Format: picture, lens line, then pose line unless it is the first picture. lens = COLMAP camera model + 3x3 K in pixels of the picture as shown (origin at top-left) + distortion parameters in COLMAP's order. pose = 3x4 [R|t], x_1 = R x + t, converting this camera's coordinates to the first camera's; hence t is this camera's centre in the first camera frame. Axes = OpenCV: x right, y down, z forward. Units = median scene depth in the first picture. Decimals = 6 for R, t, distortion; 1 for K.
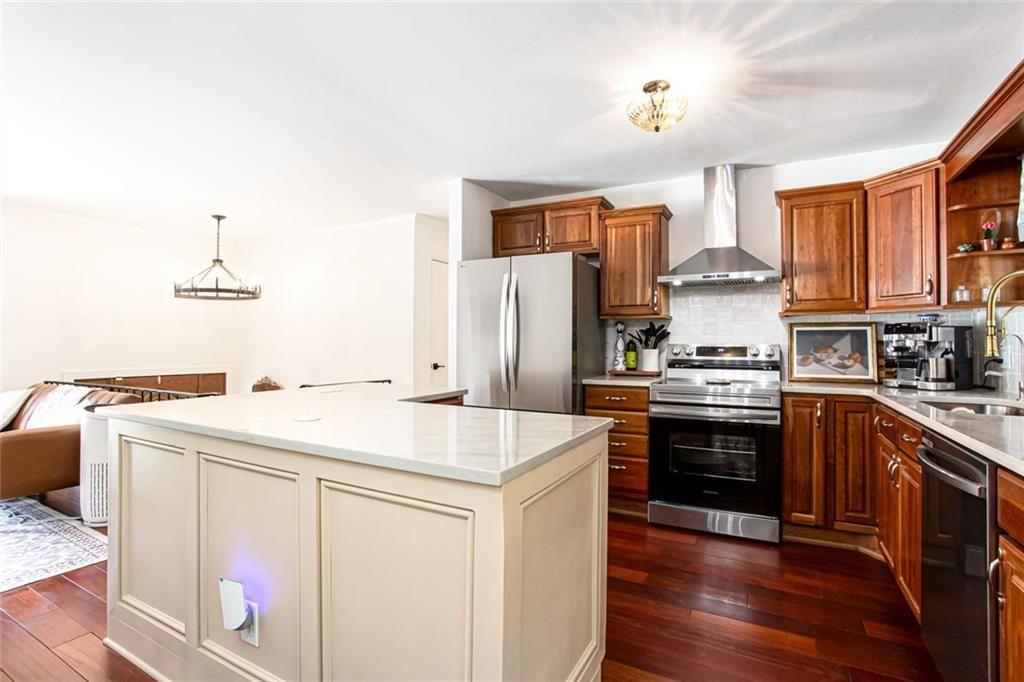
lens RADIAL K [[495.9, 0, 504.5], [0, 495.9, 338.1], [0, 0, 1]] dist [-0.068874, 0.035174]
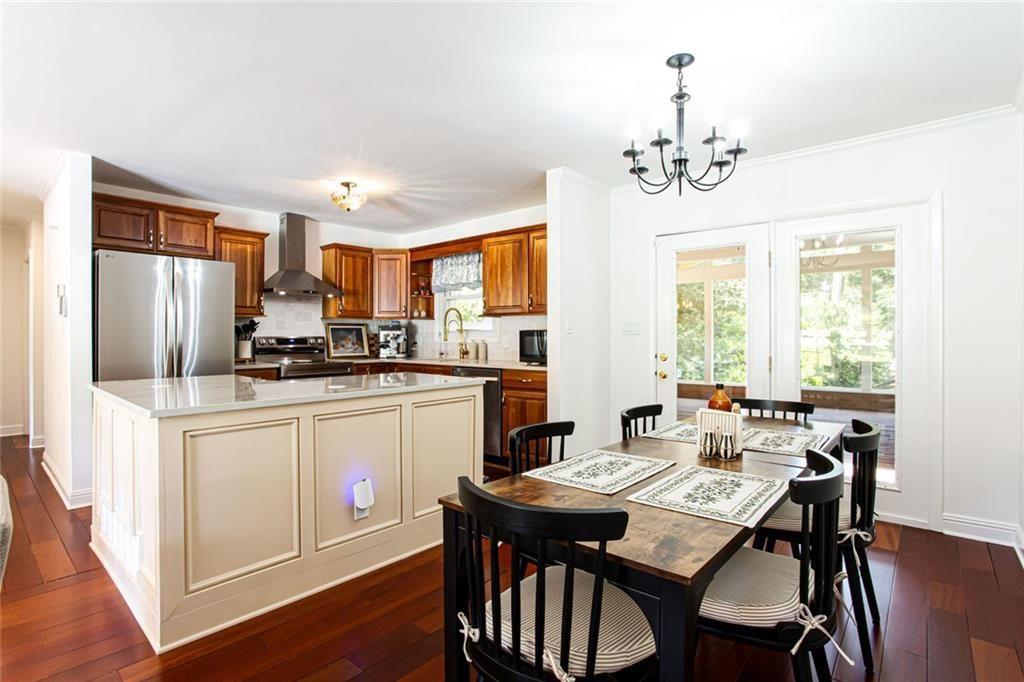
lens RADIAL K [[495.9, 0, 504.5], [0, 495.9, 338.1], [0, 0, 1]] dist [-0.068874, 0.035174]
pose [[0.211019, -0.009029, 0.977440, -0.976930], [-0.008541, 0.999902, 0.011081, -0.004463], [-0.977445, -0.010687, 0.210921, 0.083372]]
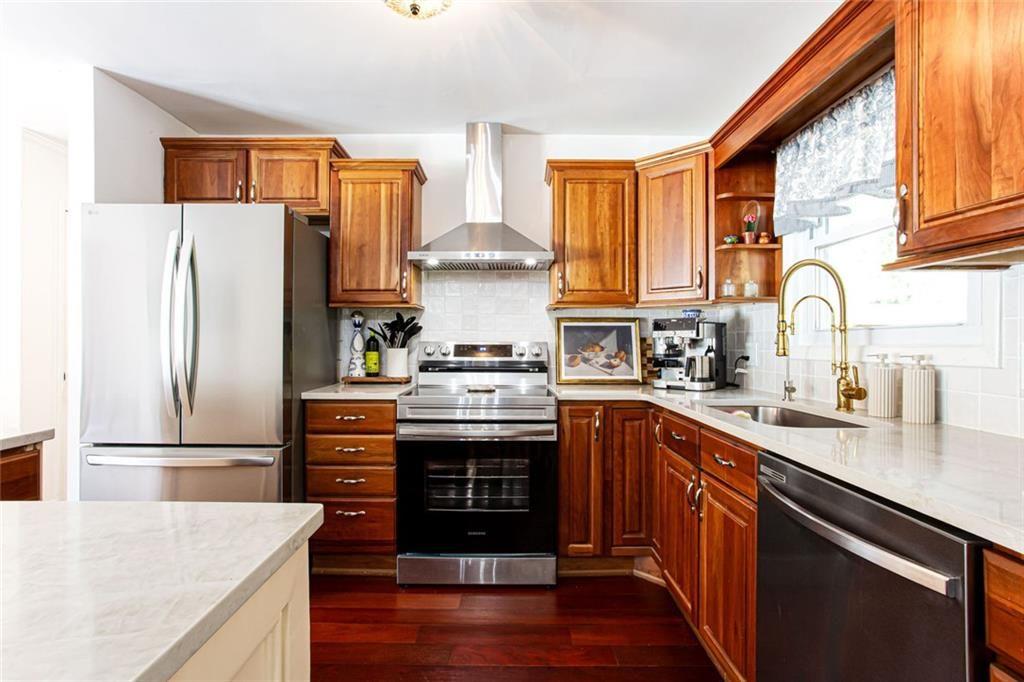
lens RADIAL K [[495.9, 0, 504.5], [0, 495.9, 338.1], [0, 0, 1]] dist [-0.068874, 0.035174]
pose [[0.874873, 0.001724, 0.484349, 0.083497], [-0.004212, 0.999983, 0.004048, 0.003285], [-0.484334, -0.005582, 0.874865, 0.297228]]
